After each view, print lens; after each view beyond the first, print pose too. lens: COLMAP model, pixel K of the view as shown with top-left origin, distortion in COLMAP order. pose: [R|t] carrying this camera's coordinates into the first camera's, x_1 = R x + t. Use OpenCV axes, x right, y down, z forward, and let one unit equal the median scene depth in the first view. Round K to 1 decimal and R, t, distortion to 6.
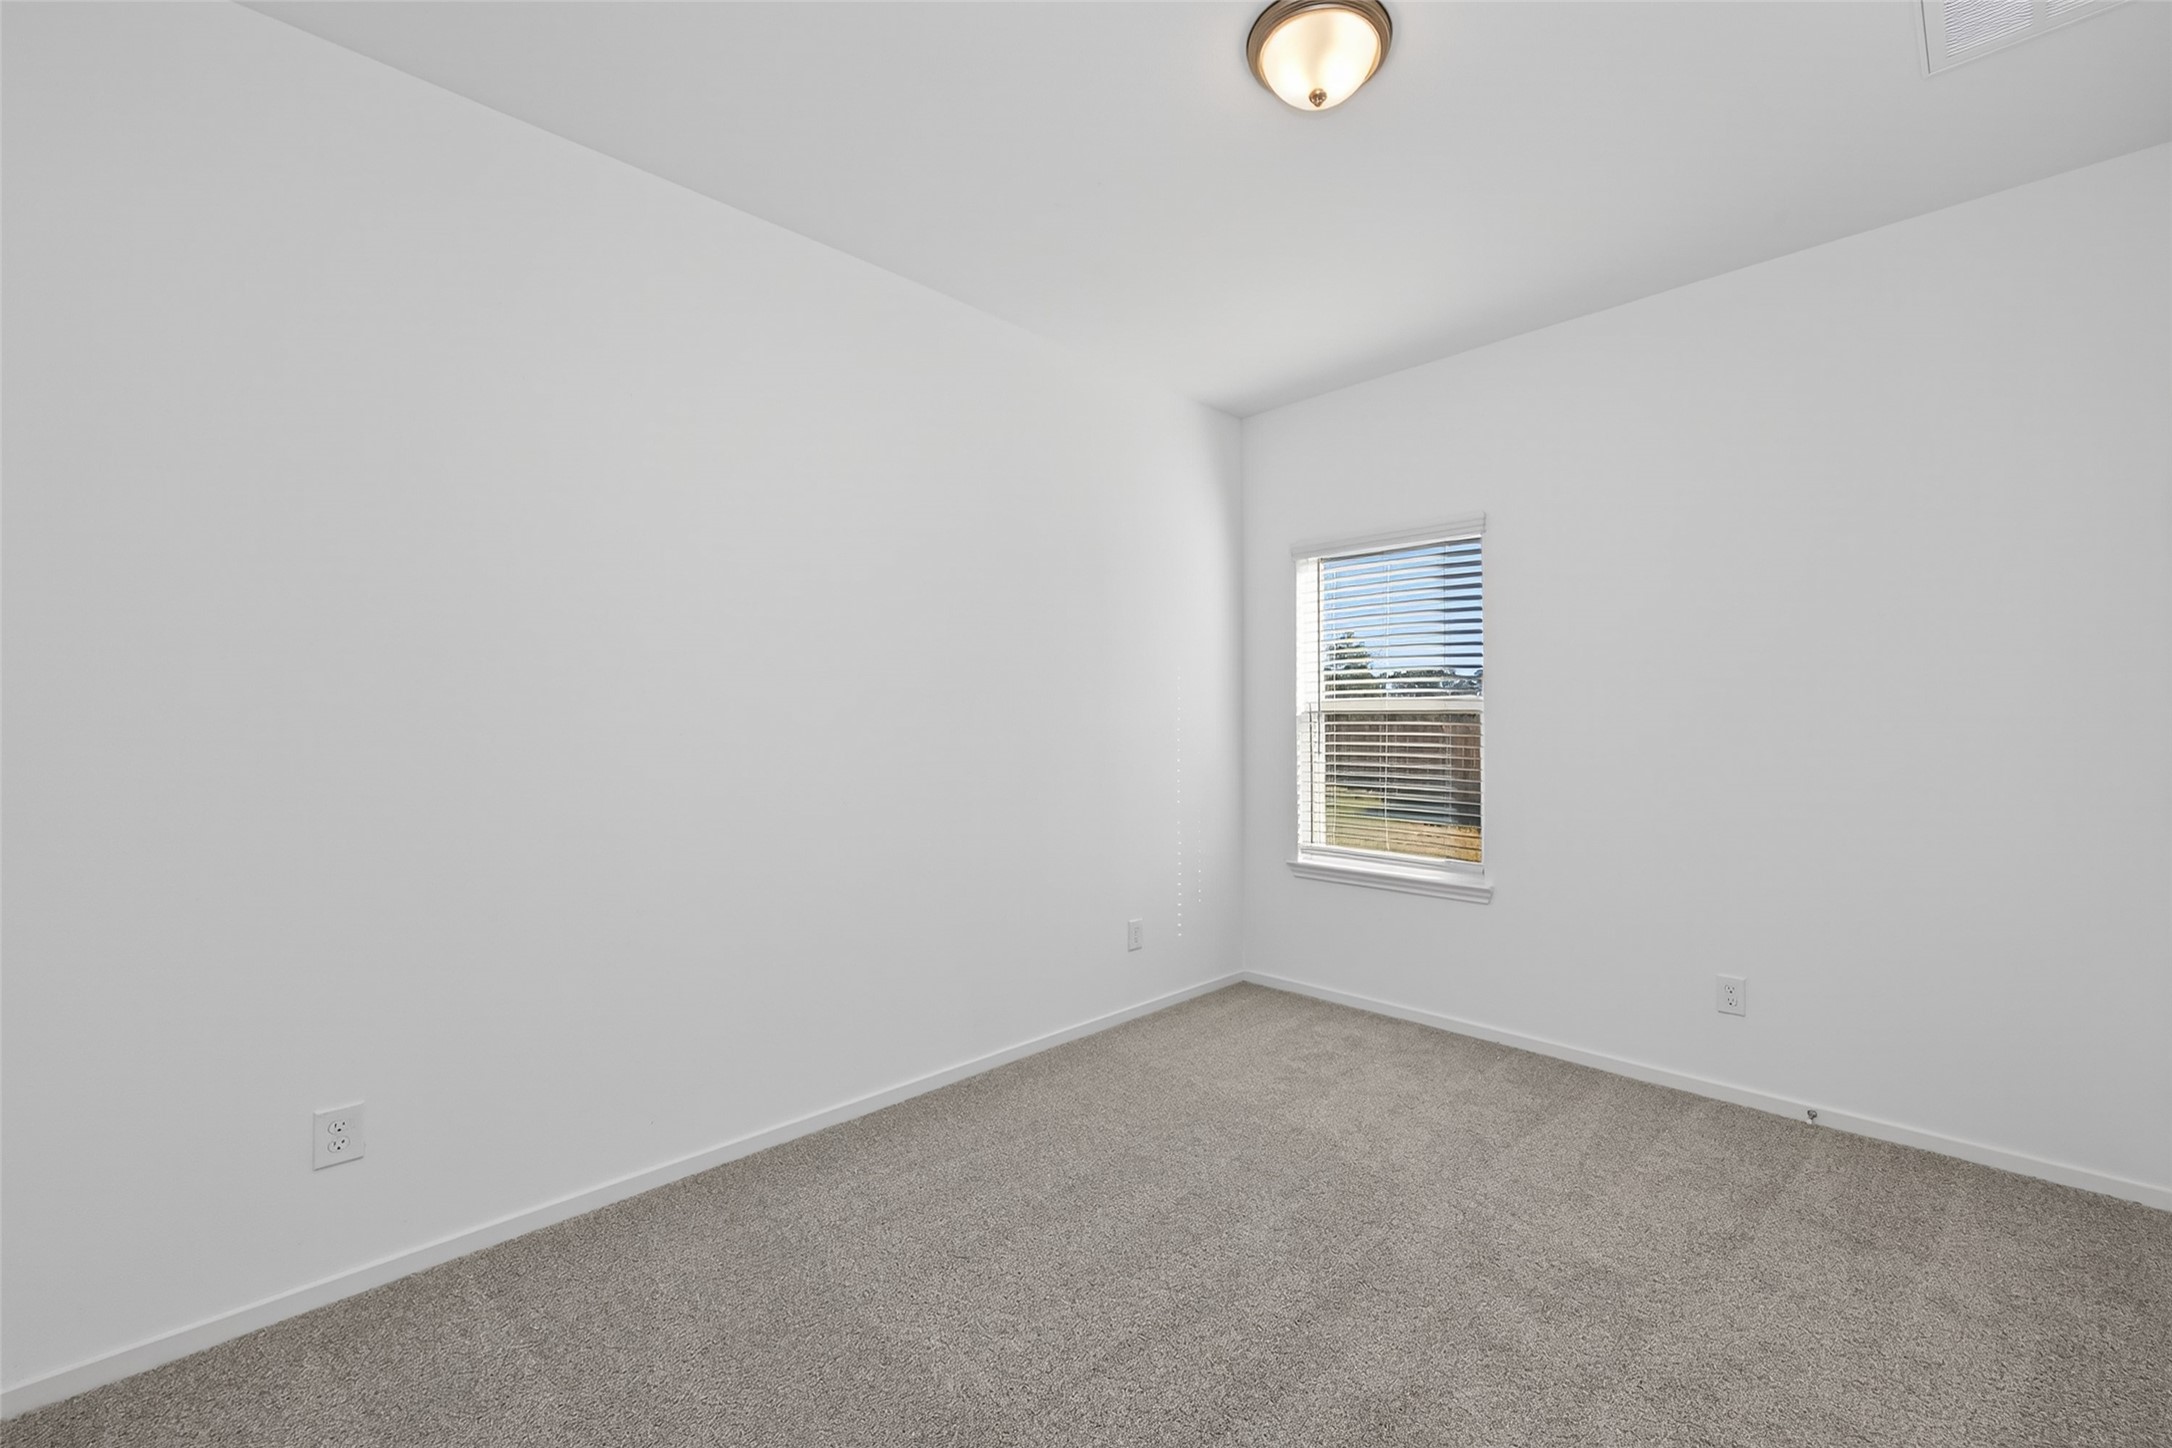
lens RADIAL K [[791.0, 0, 1086.0], [0, 791.0, 724.0], [0, 0, 1]] dist [0.001020, 0.000031]
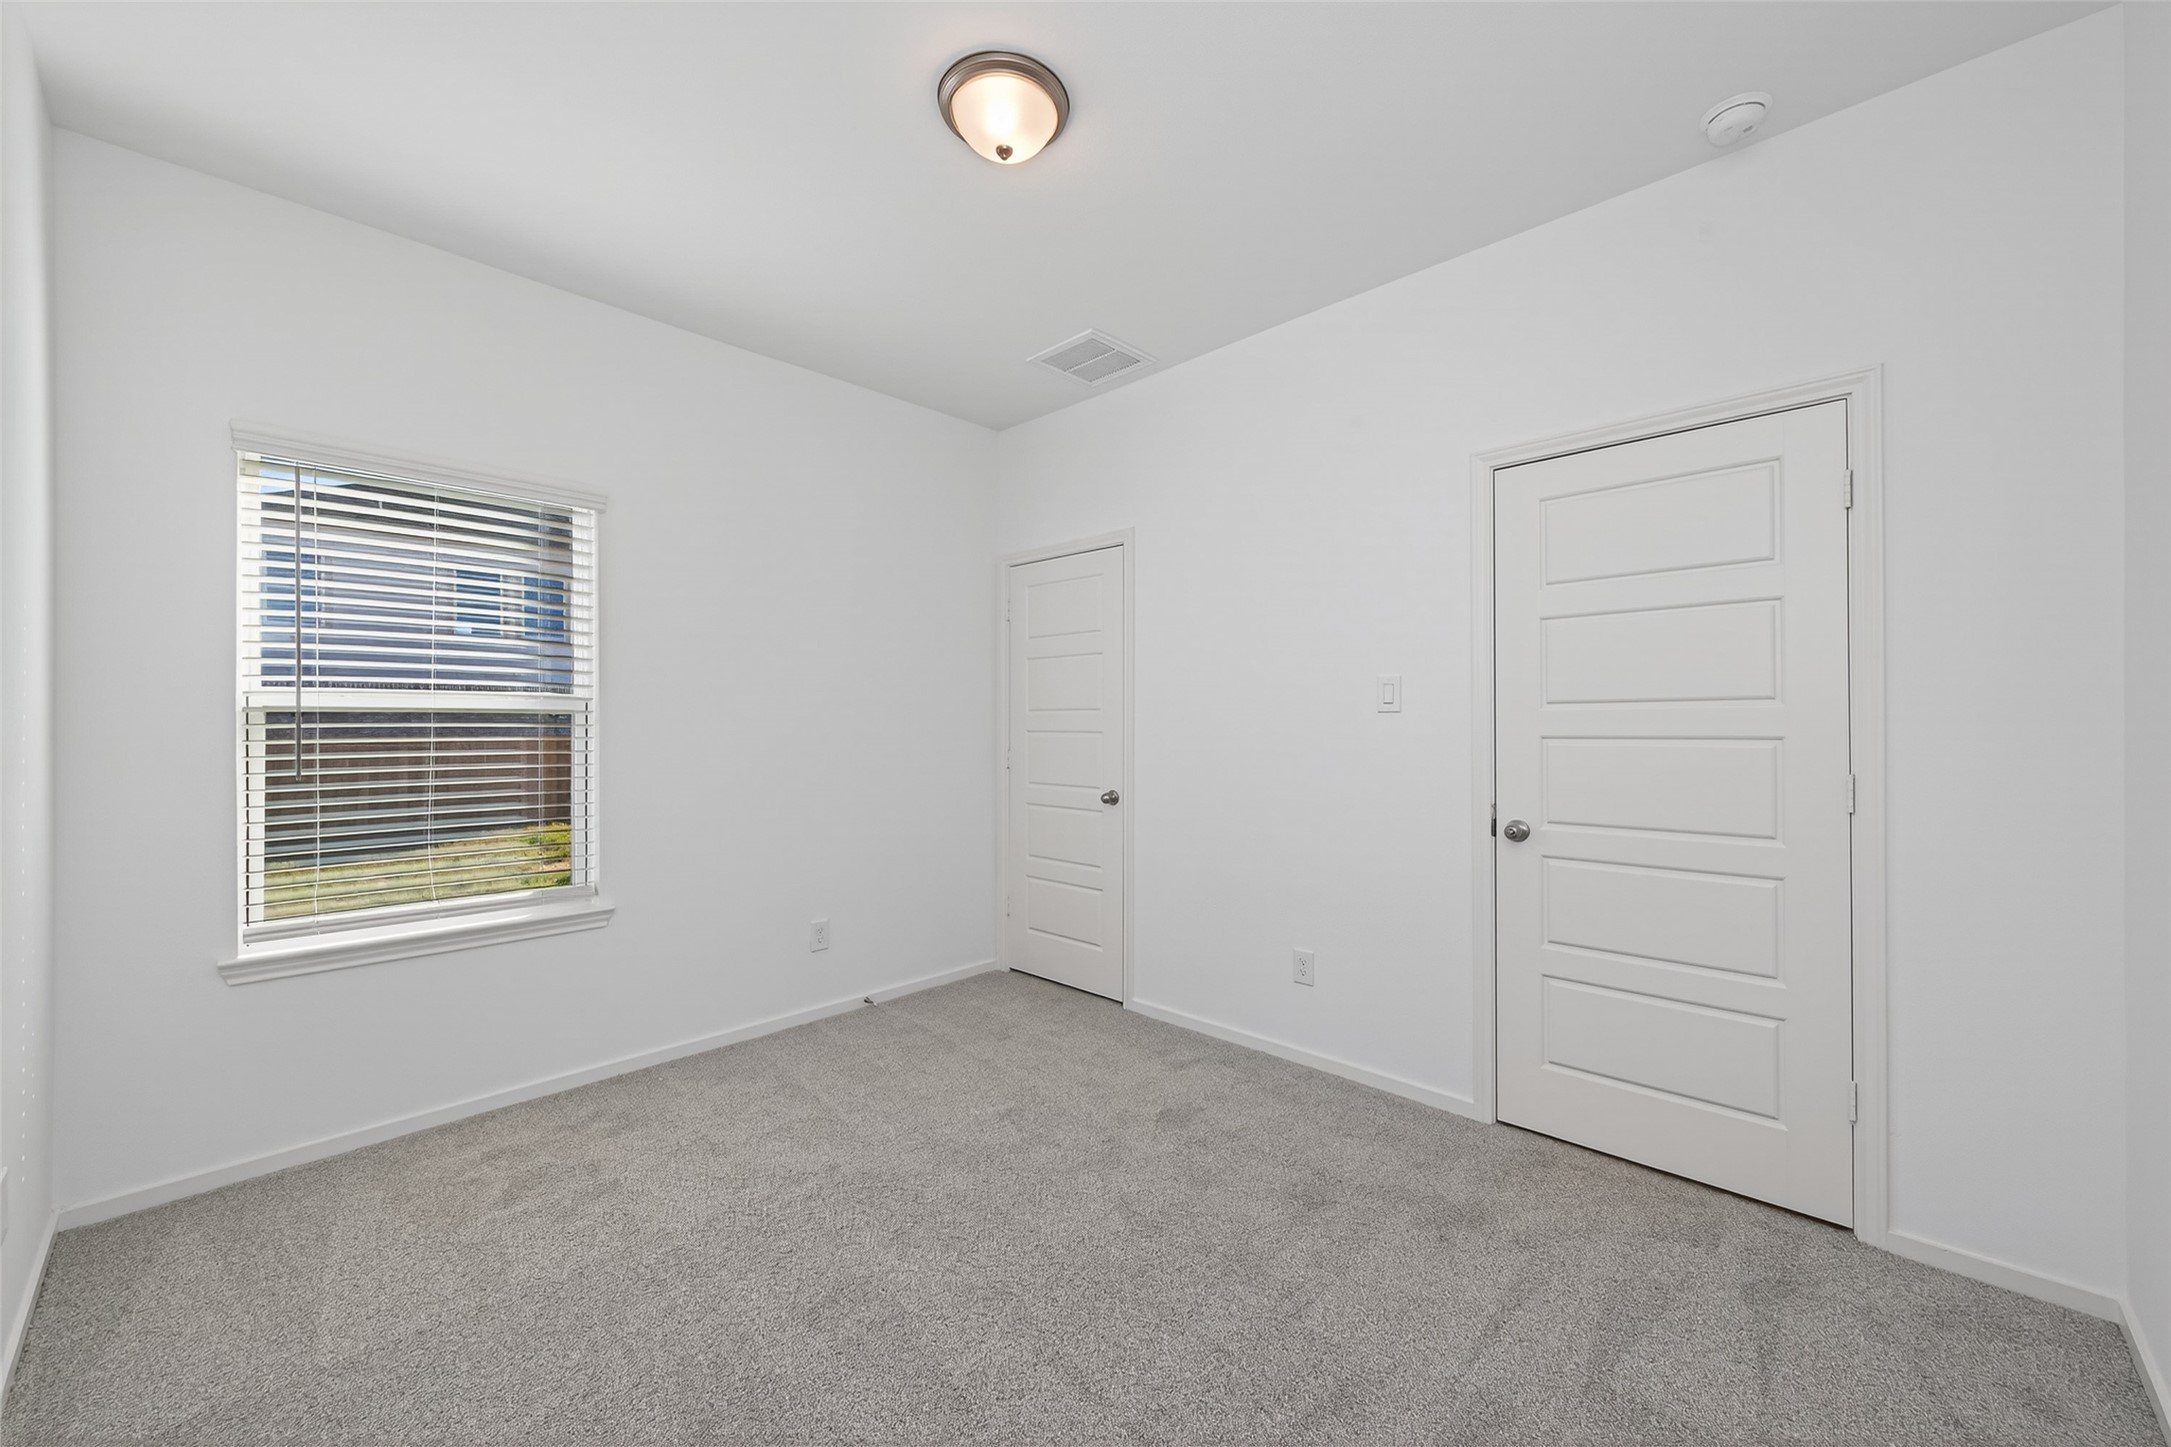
lens RADIAL K [[836.4, 0, 1081.2], [0, 836.4, 721.5], [0, 0, 1]] dist [0.003120, -0.000210]
pose [[0.018039, 0.005524, 0.999822, -0.427757], [0.006723, 0.999961, -0.005646, 0.003695], [-0.999815, 0.006824, 0.018001, 0.433109]]
